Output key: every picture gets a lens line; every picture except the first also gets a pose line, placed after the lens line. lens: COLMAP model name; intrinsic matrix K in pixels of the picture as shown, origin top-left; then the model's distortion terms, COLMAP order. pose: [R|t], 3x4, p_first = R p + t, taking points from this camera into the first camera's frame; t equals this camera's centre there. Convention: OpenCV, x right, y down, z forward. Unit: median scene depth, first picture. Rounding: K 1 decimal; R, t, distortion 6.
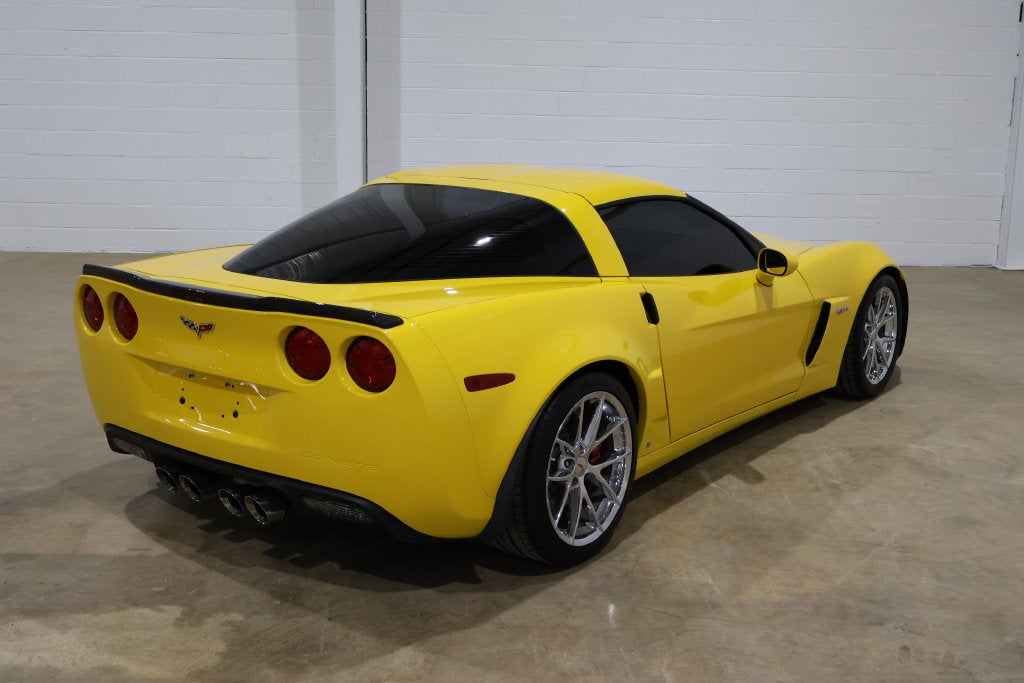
lens RADIAL K [[1235.4, 0, 513.2], [0, 1235.4, 339.0], [0, 0, 1]] dist [-0.001942, 0.000000]
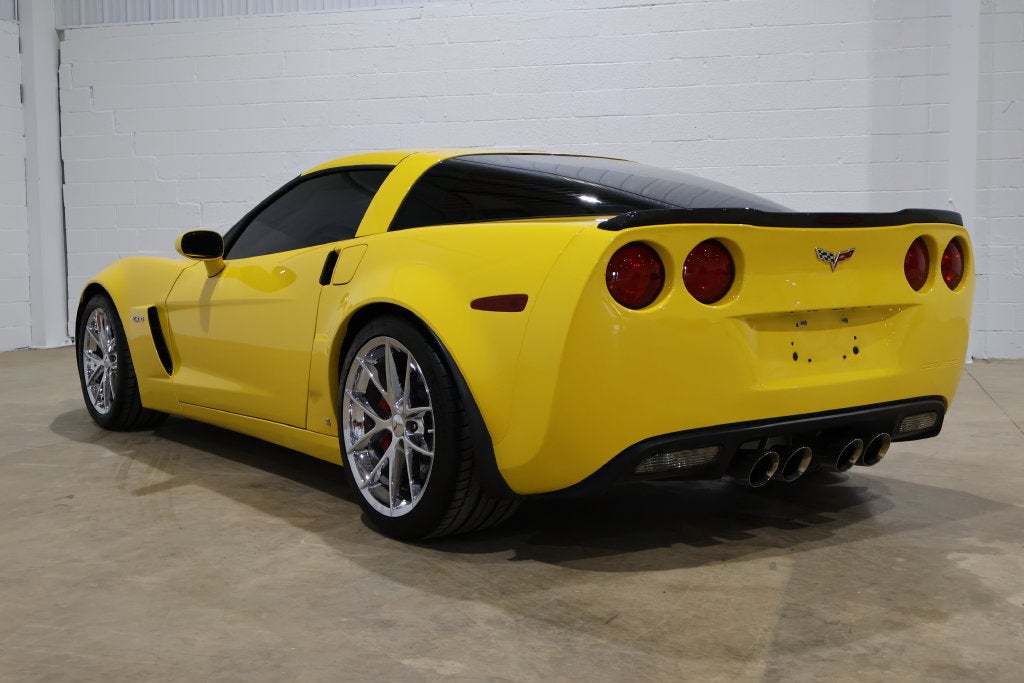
lens RADIAL K [[1235.4, 0, 506.2], [0, 1235.4, 343.1], [0, 0, 1]] dist [-0.001942, 0.000000]
pose [[0.331036, -0.100904, 0.938208, -1.105328], [0.218971, 0.975340, 0.027636, -0.024252], [-0.917860, 0.196292, 0.344967, 0.882163]]
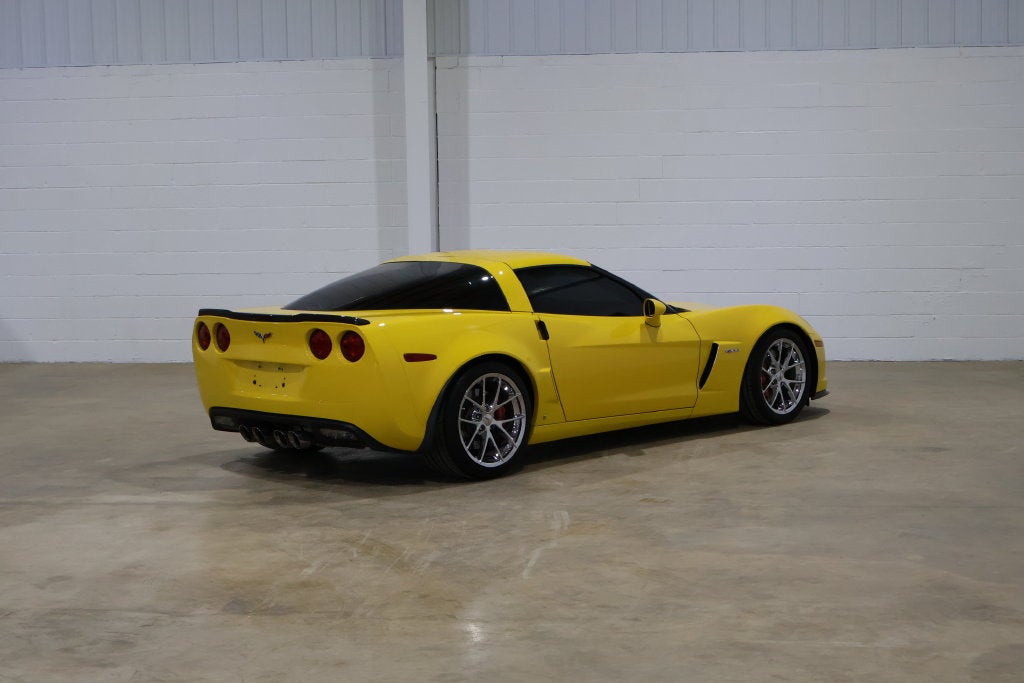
lens RADIAL K [[1891.3, 0, 507.4], [0, 1891.3, 343.9], [0, 0, 1]] dist [-0.022623, 0.000000]
pose [[0.988587, -0.021700, -0.149081, 0.465836], [0.002048, 0.991416, -0.130728, 0.337497], [0.150638, 0.128931, 0.980145, -1.507758]]
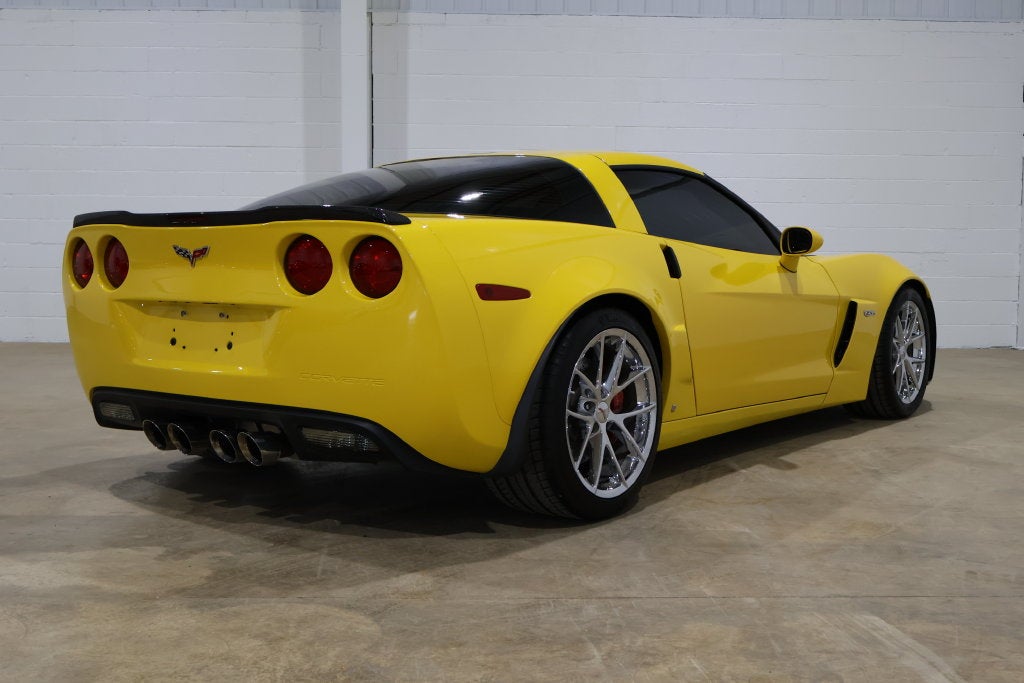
lens RADIAL K [[1235.4, 0, 511.7], [0, 1235.4, 342.5], [0, 0, 1]] dist [-0.001942, 0.000000]
pose [[0.999931, -0.010639, -0.004886, -0.007964], [0.009853, 0.990176, -0.139482, 0.181715], [0.006322, 0.139424, 0.990213, 0.078340]]
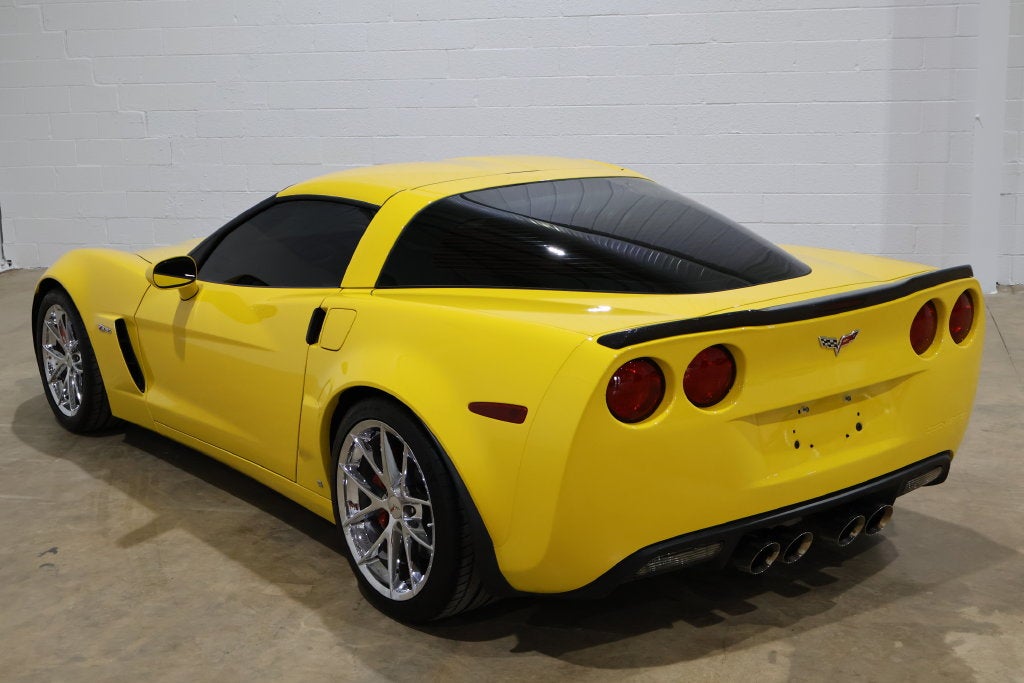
lens RADIAL K [[1403.9, 0, 508.4], [0, 1403.9, 346.3], [0, 0, 1]] dist [0.007305, 0.000000]
pose [[0.311610, -0.227336, 0.922615, -1.169613], [0.234933, 0.959246, 0.157014, -0.203511], [-0.920709, 0.167826, 0.352319, 0.828924]]
